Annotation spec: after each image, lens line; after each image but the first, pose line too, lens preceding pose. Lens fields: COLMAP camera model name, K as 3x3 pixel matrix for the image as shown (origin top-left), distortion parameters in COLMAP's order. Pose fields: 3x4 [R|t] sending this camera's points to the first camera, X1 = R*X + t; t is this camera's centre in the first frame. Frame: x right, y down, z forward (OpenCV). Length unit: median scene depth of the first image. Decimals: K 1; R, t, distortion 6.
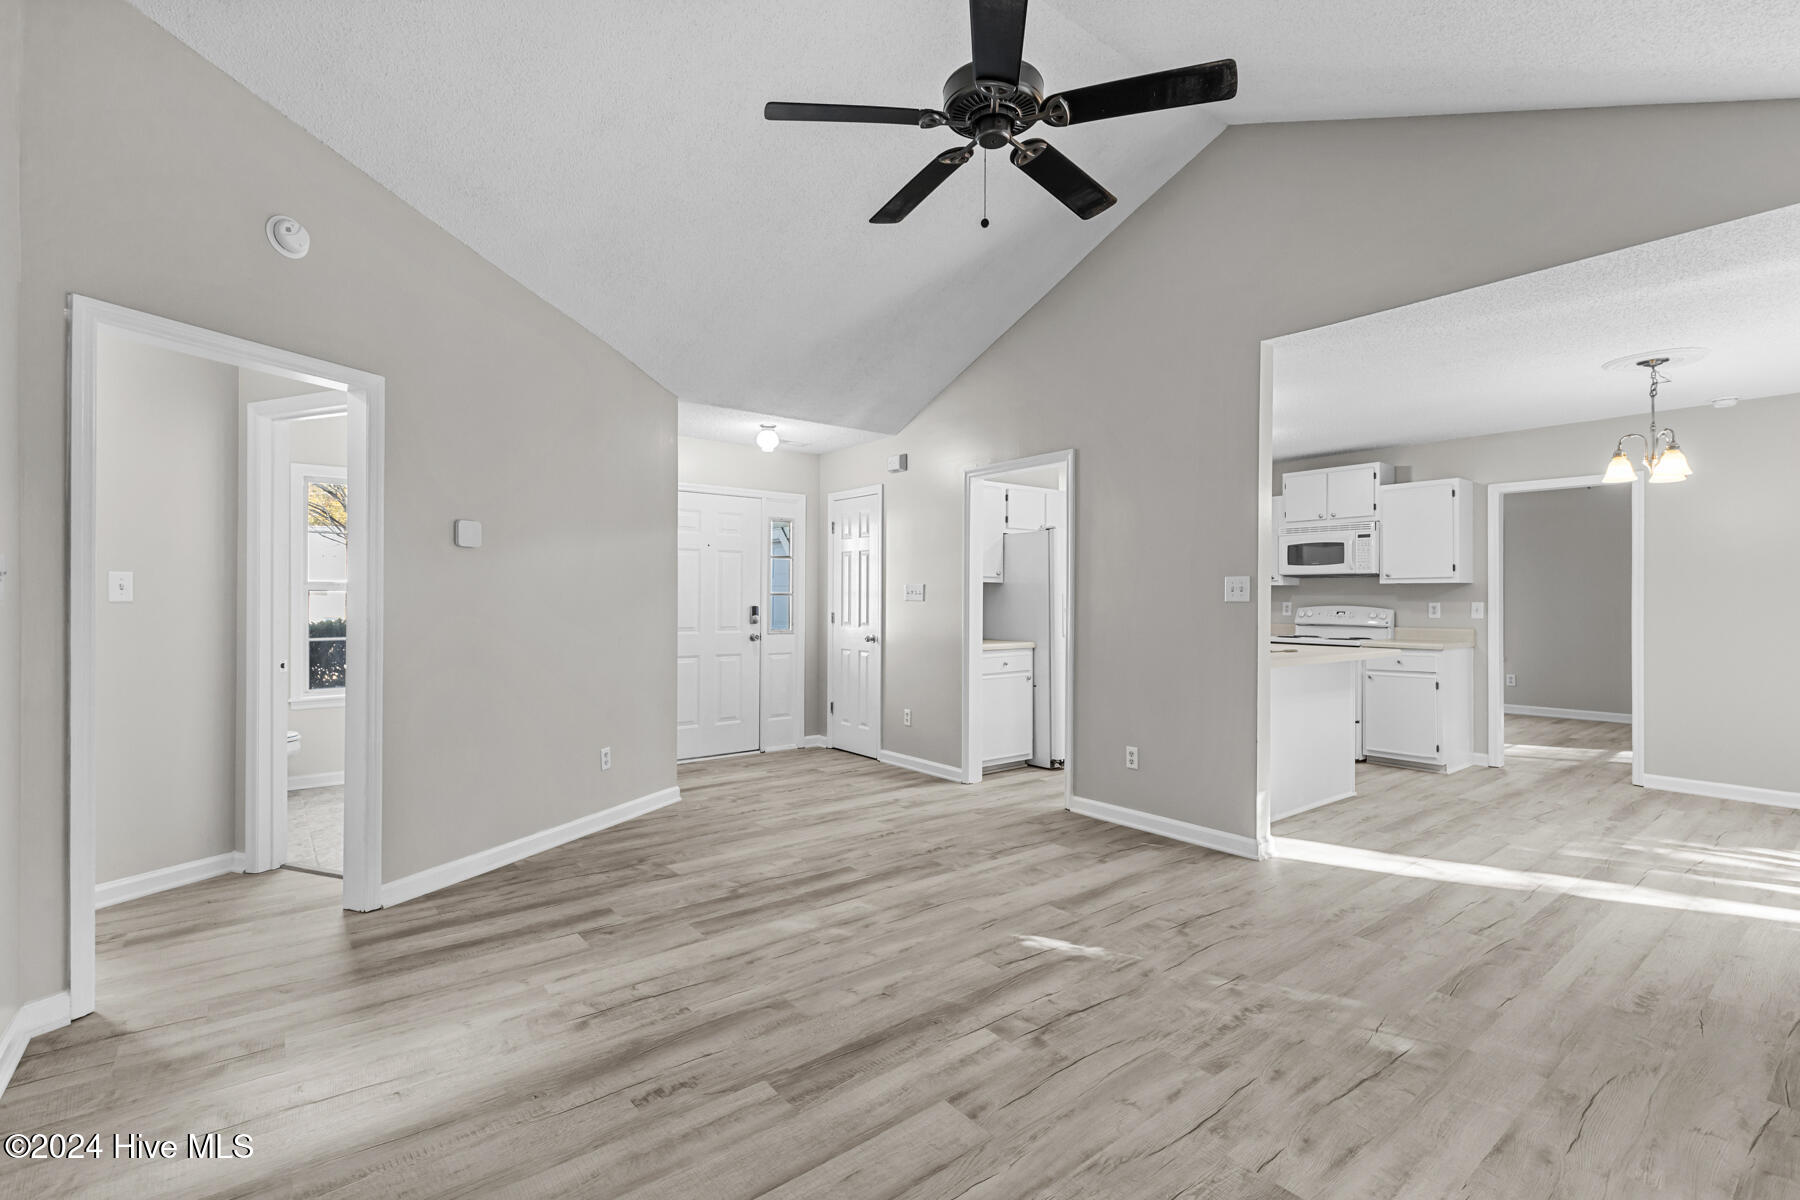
lens RADIAL K [[798.6, 0, 914.6], [0, 798.6, 593.5], [0, 0, 1]] dist [0.001305, -0.000213]
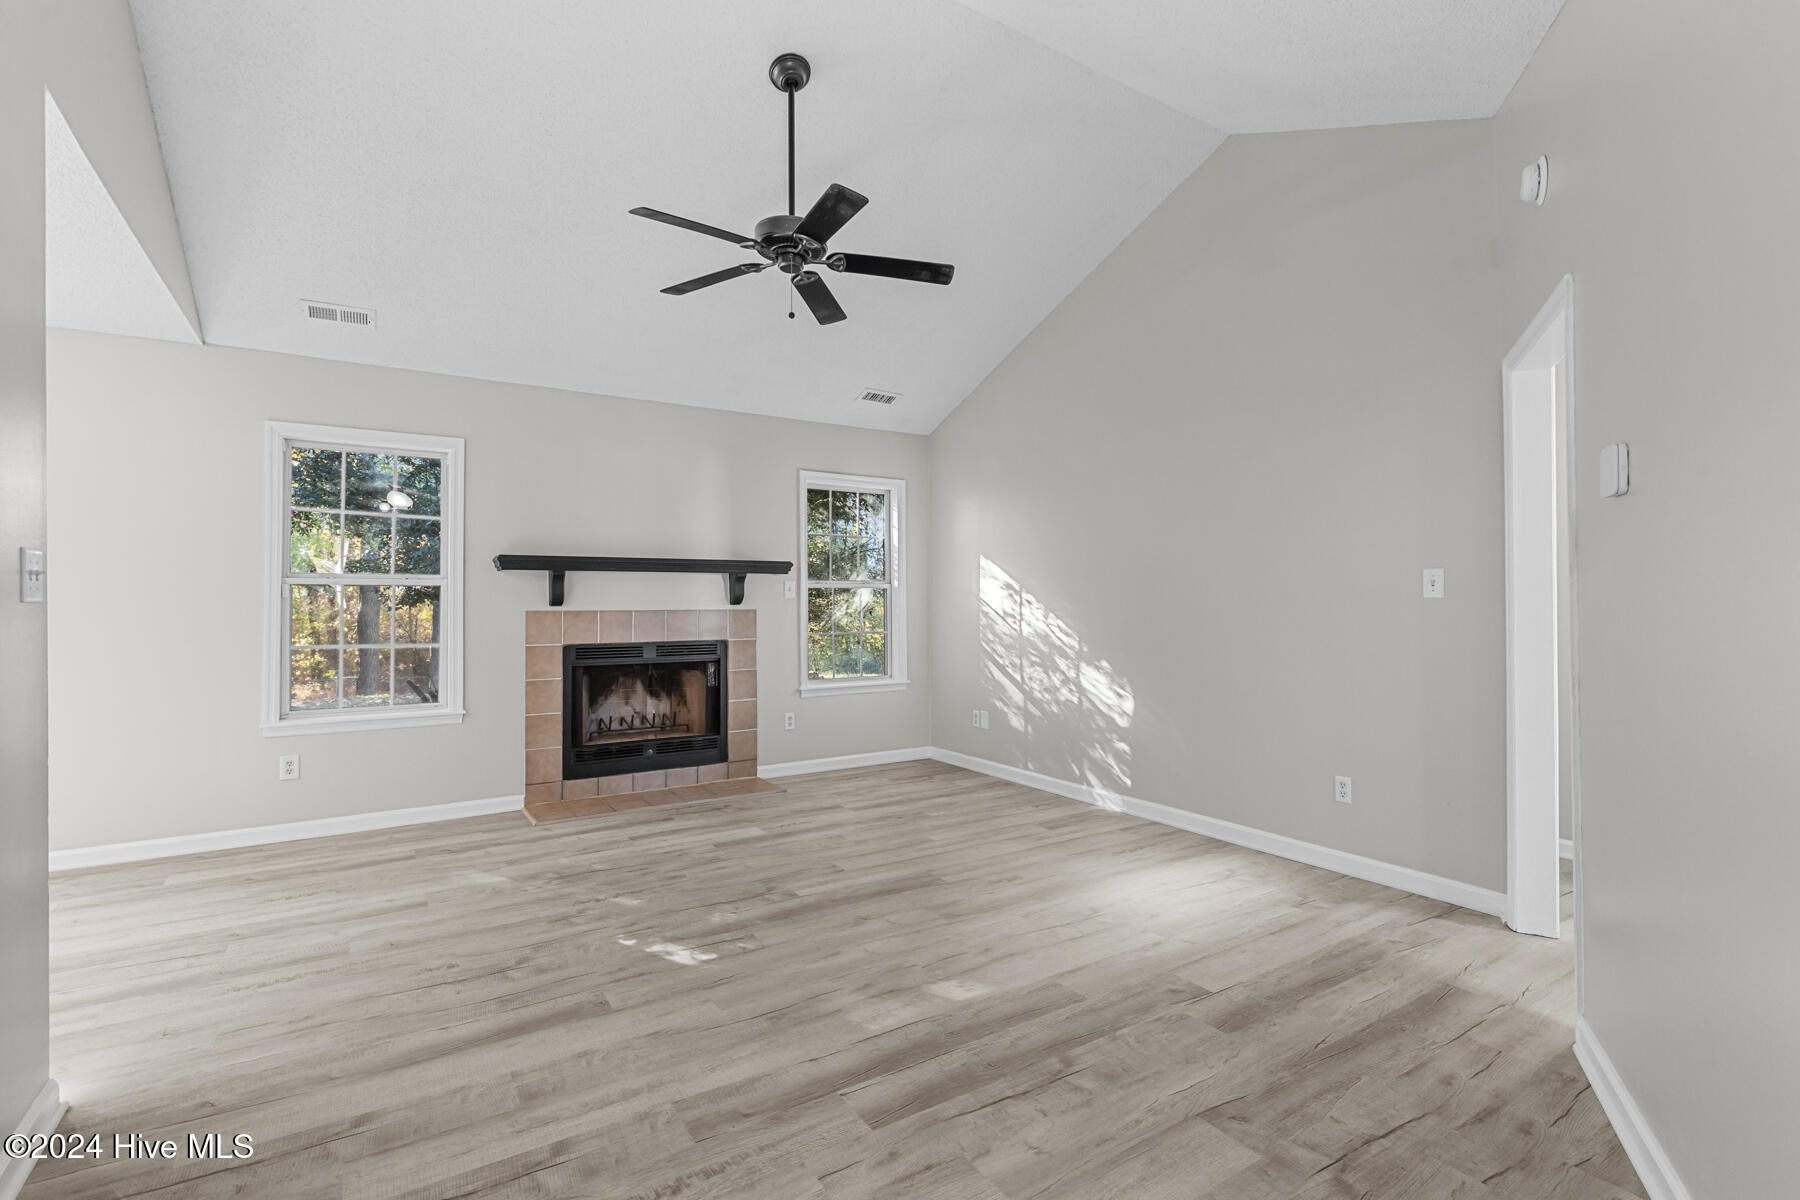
lens RADIAL K [[837.5, 0, 922.4], [0, 837.5, 595.9], [0, 0, 1]] dist [0.004098, -0.000018]
pose [[-0.996312, 0.001954, 0.085786, -0.149485], [0.001117, 0.999951, -0.009808, 0.016709], [-0.085801, -0.009676, -0.996265, 1.445458]]
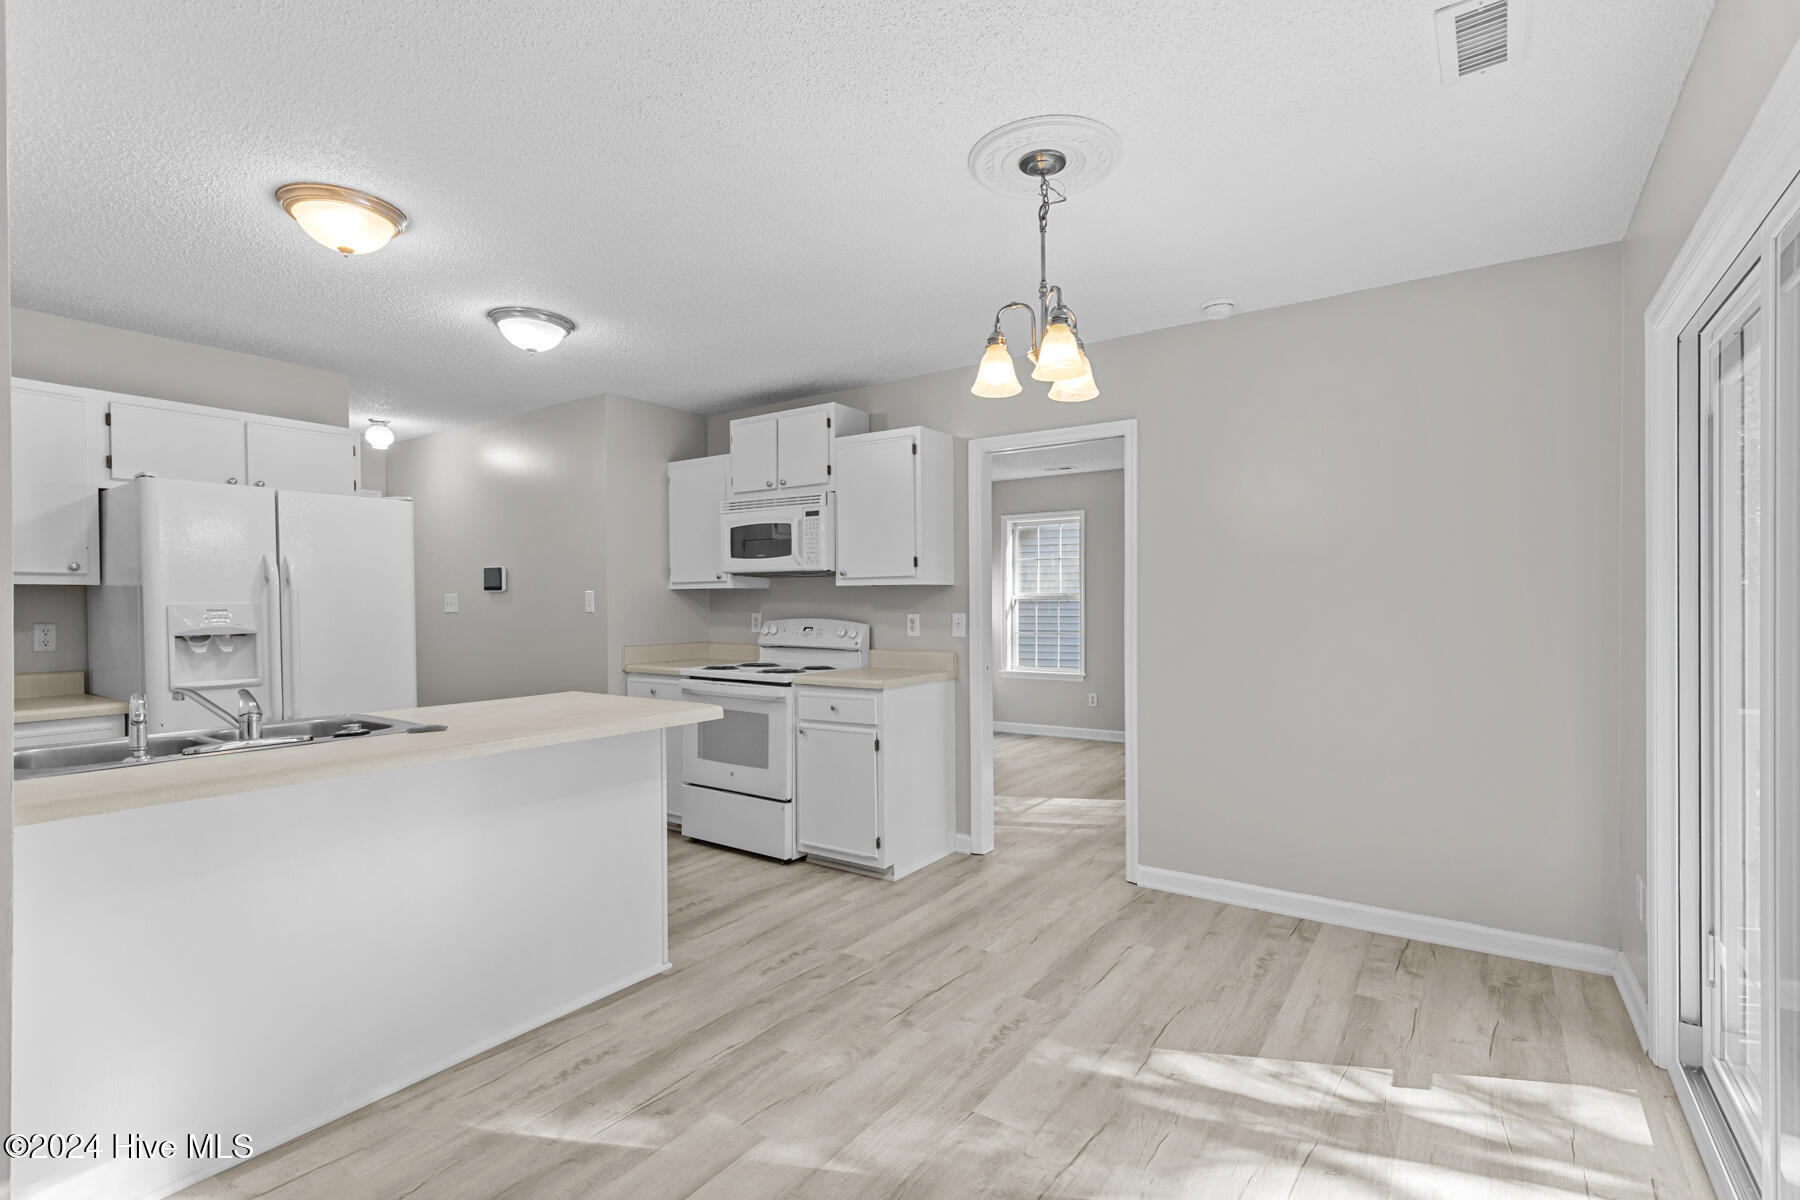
lens RADIAL K [[821.8, 0, 914.6], [0, 821.8, 600.6], [0, 0, 1]] dist [0.004404, 0.000043]
pose [[0.954392, -0.006379, 0.298489, 0.718567], [0.004776, 0.999970, 0.006098, -0.006496], [-0.298519, -0.004395, 0.954393, 0.535571]]
